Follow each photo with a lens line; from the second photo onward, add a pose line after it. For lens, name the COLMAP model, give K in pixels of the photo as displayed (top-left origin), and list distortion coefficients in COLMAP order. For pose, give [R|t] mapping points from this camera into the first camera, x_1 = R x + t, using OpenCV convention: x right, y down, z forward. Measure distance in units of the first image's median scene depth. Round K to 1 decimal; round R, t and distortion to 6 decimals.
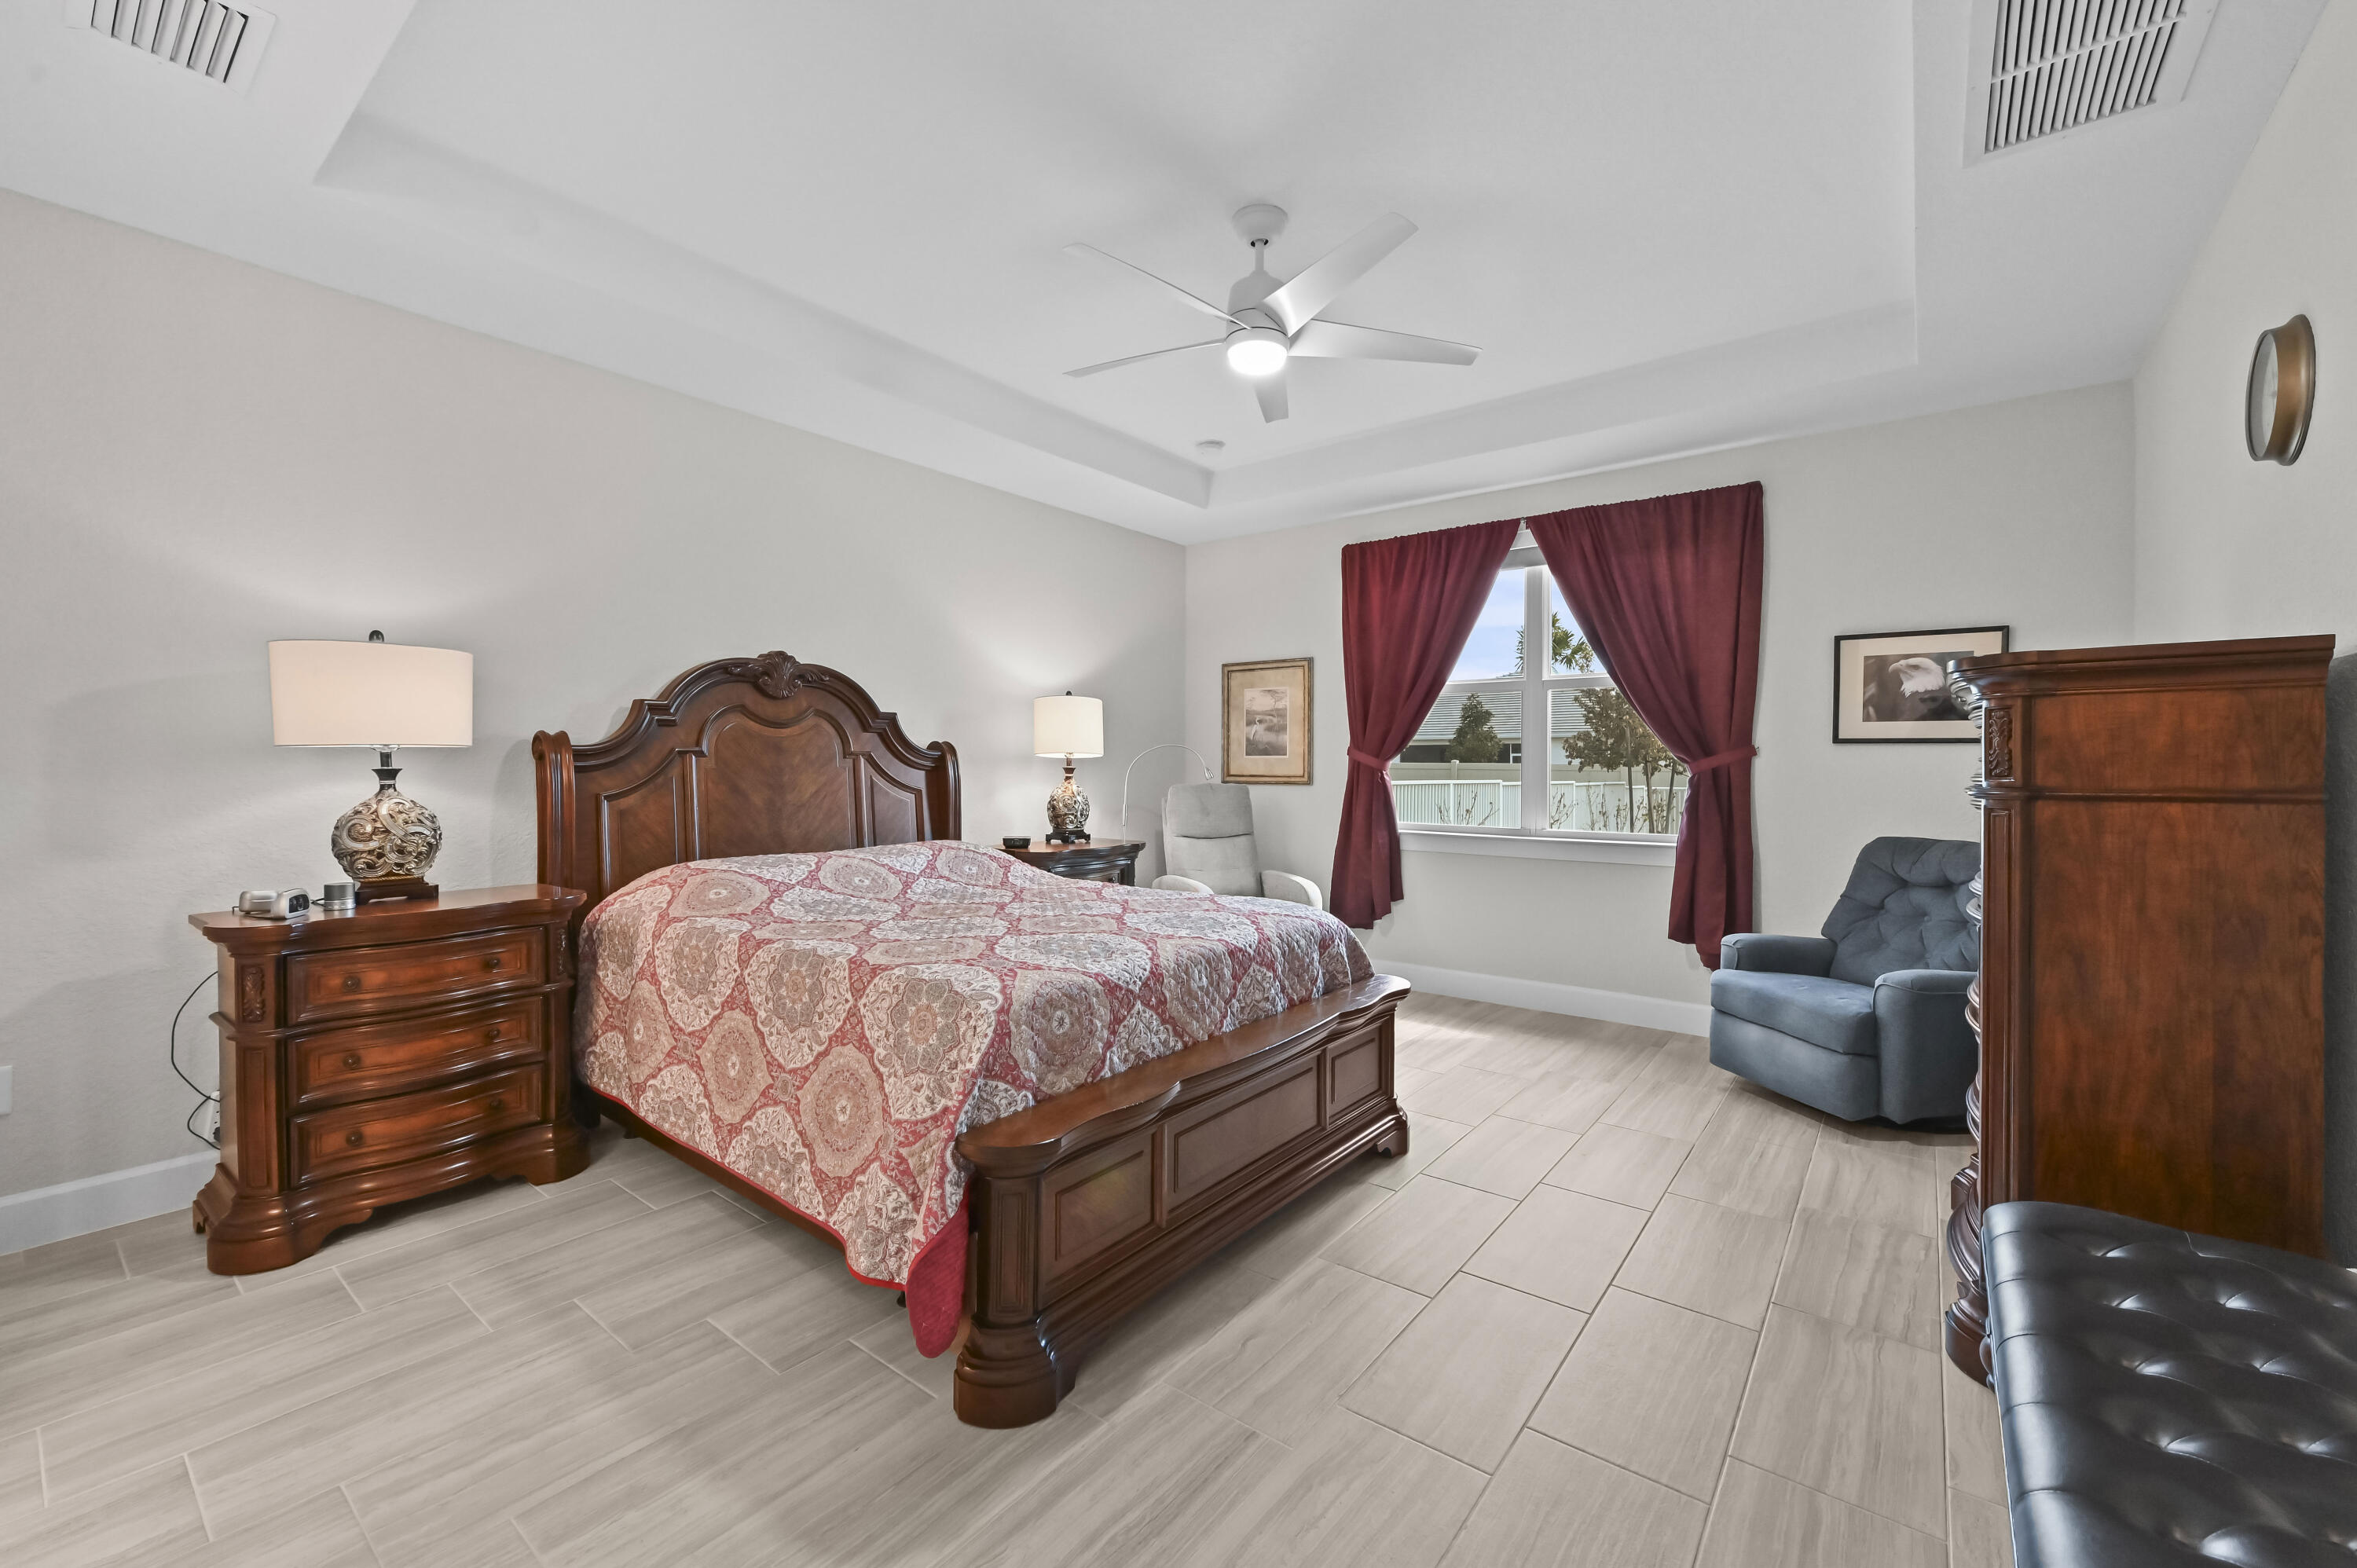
lens RADIAL K [[946.0, 0, 1165.7], [0, 946.0, 782.0], [0, 0, 1]] dist [0.002366, -0.000334]
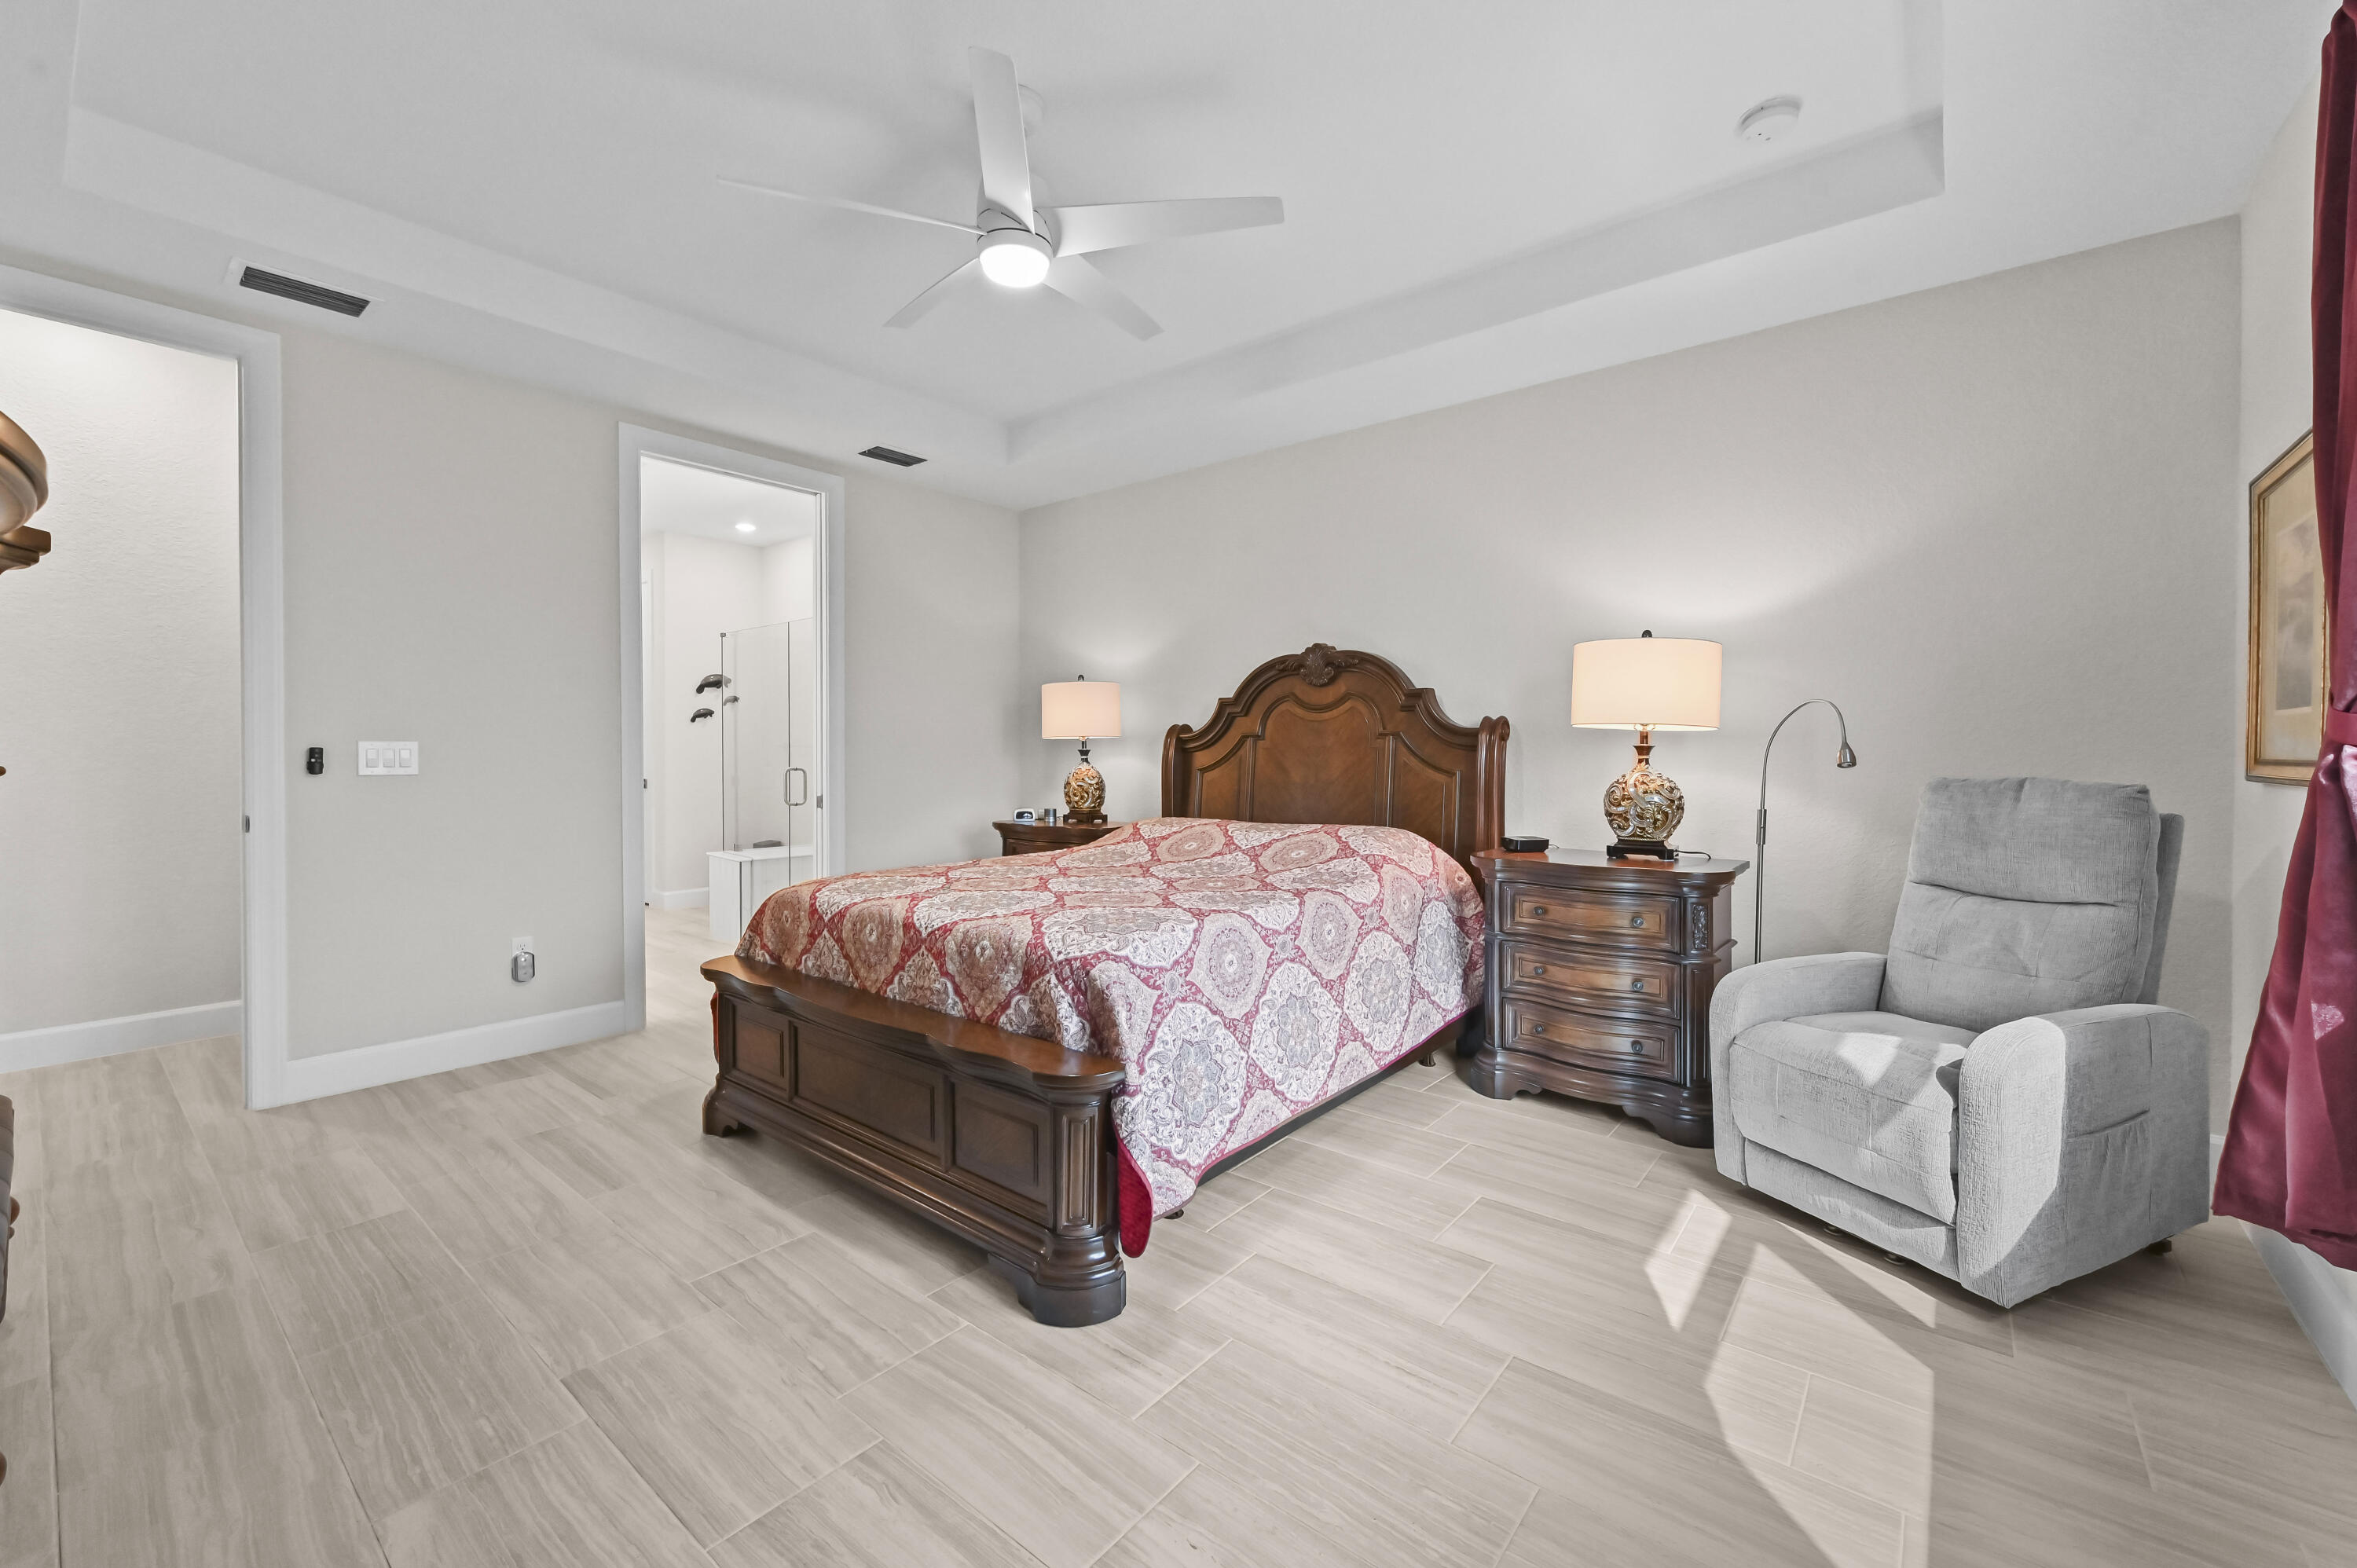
lens RADIAL K [[946.0, 0, 1170.9], [0, 946.0, 764.3], [0, 0, 1]] dist [0.002366, -0.000334]
pose [[-0.018756, 0.016835, -0.999682, 0.733567], [-0.008233, 0.999822, 0.016992, -0.013483], [0.999790, 0.008549, -0.018614, 0.866915]]
